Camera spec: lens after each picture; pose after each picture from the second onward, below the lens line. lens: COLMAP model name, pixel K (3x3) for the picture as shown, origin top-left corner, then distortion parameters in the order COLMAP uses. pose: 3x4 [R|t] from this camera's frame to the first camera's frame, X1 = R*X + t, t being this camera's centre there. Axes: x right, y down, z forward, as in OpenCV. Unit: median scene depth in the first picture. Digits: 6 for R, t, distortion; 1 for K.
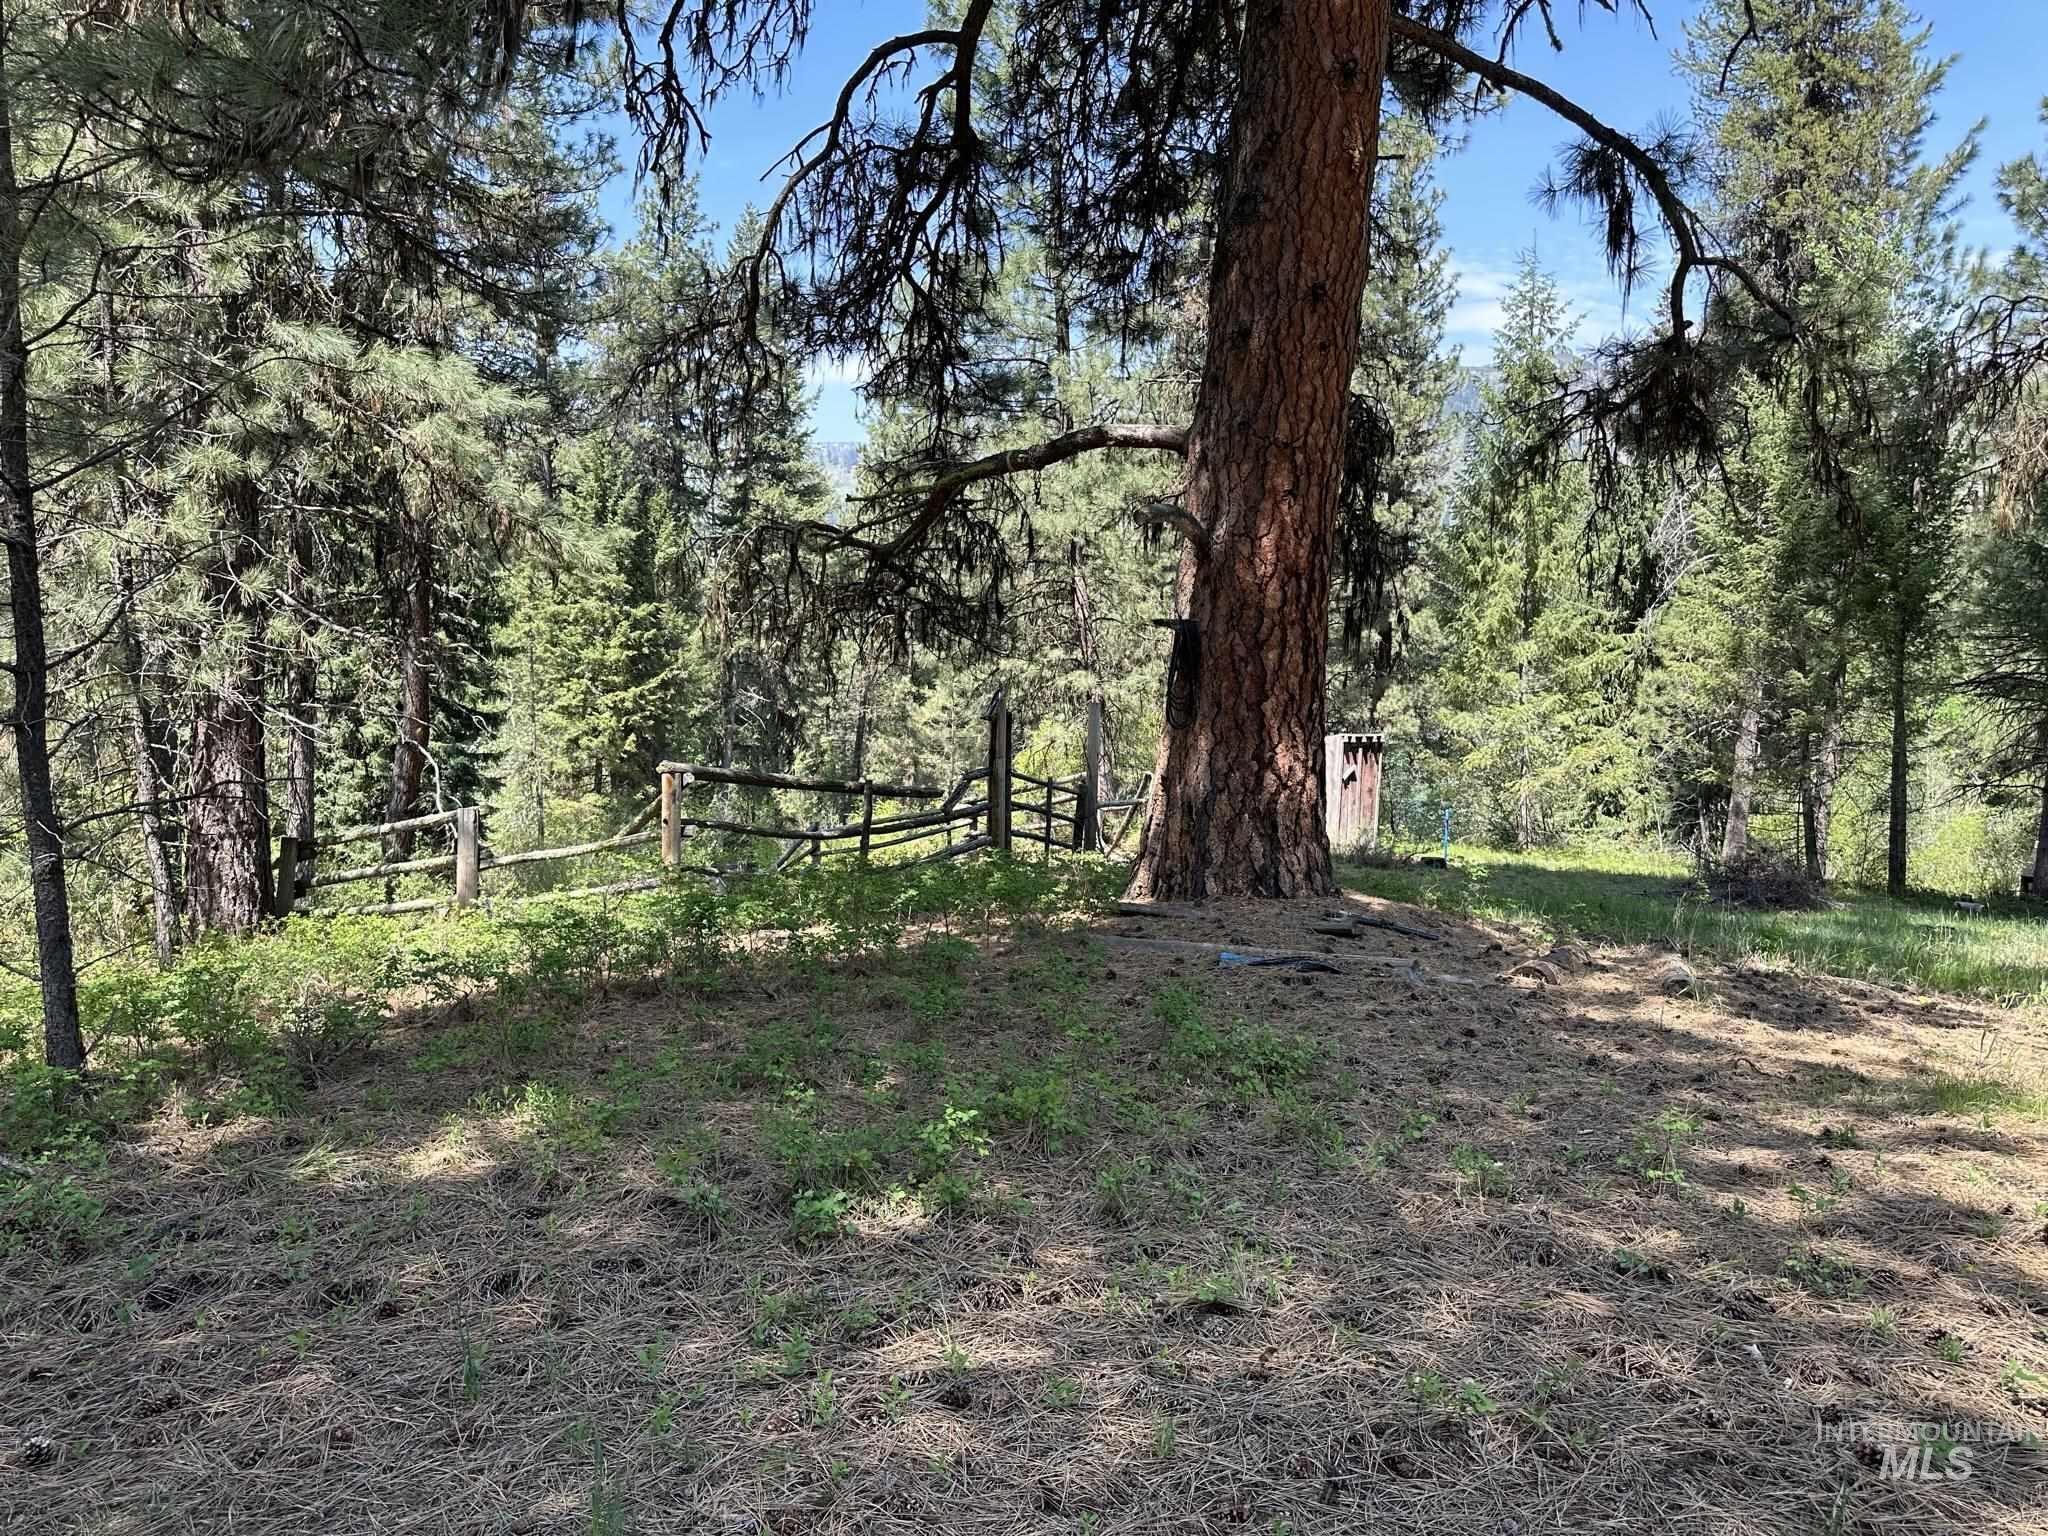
lens RADIAL K [[1434.7, 0, 1021.4], [0, 1434.7, 747.4], [0, 0, 1]] dist [0.199120, -0.423741]
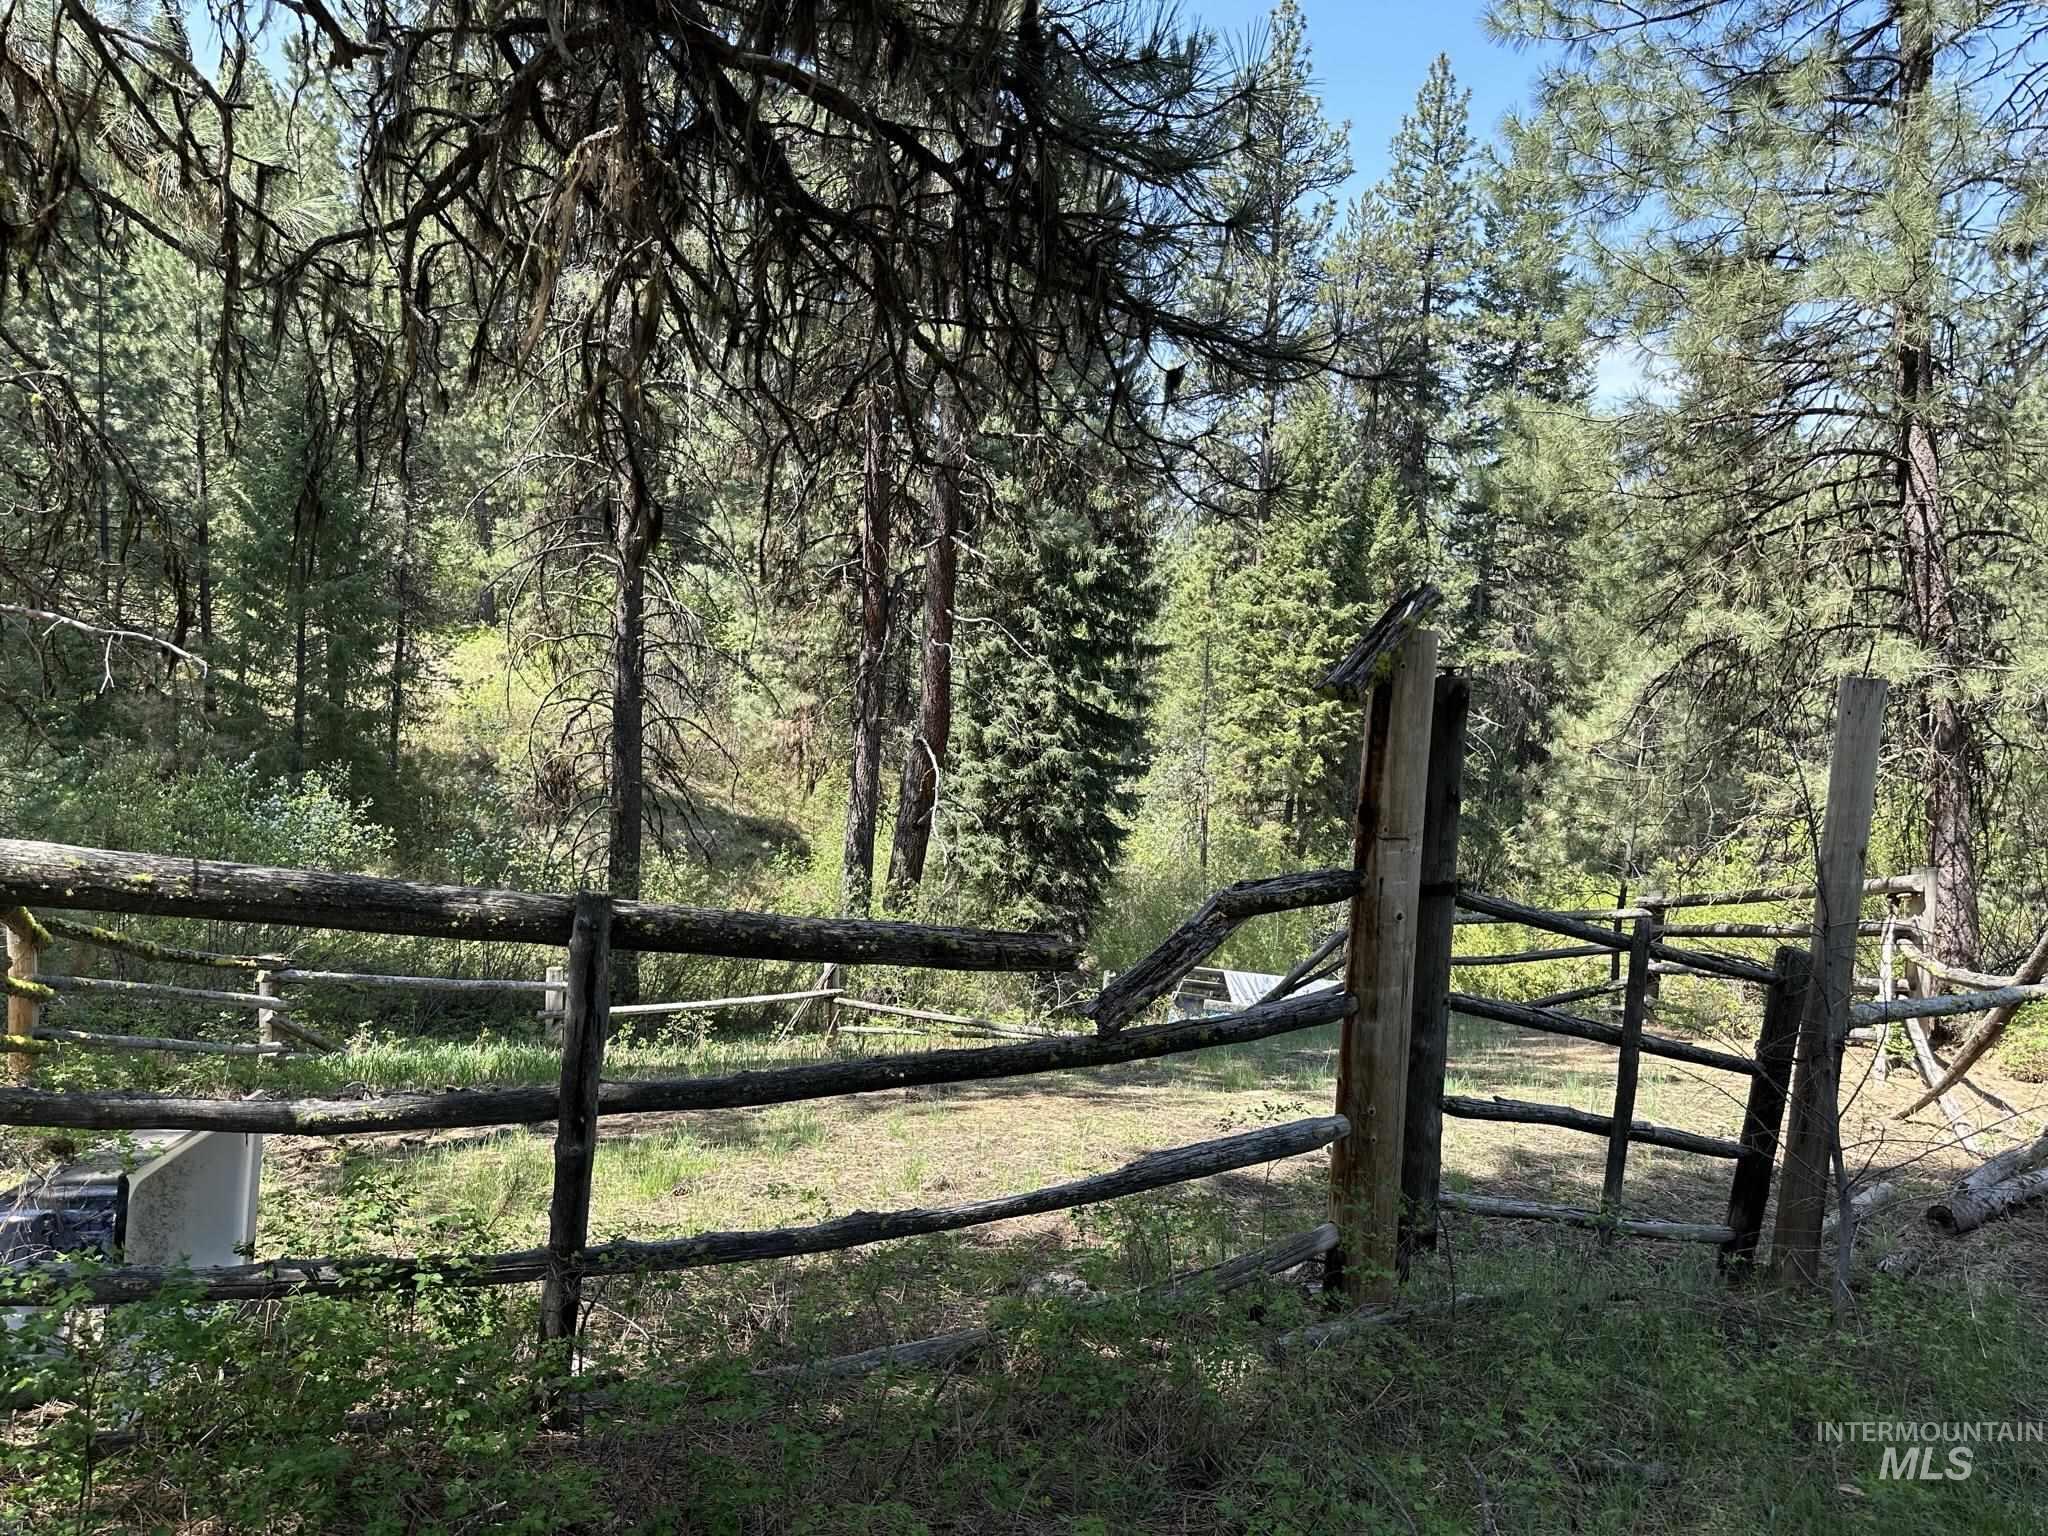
lens RADIAL K [[1428.5, 0, 1018.9], [0, 1428.5, 781.9], [0, 0, 1]] dist [0.073290, -0.075688]
pose [[0.851763, 0.071585, -0.519014, 0.017957], [-0.069764, 0.997297, 0.023062, -0.001375], [0.519262, 0.016565, 0.854455, 0.192703]]
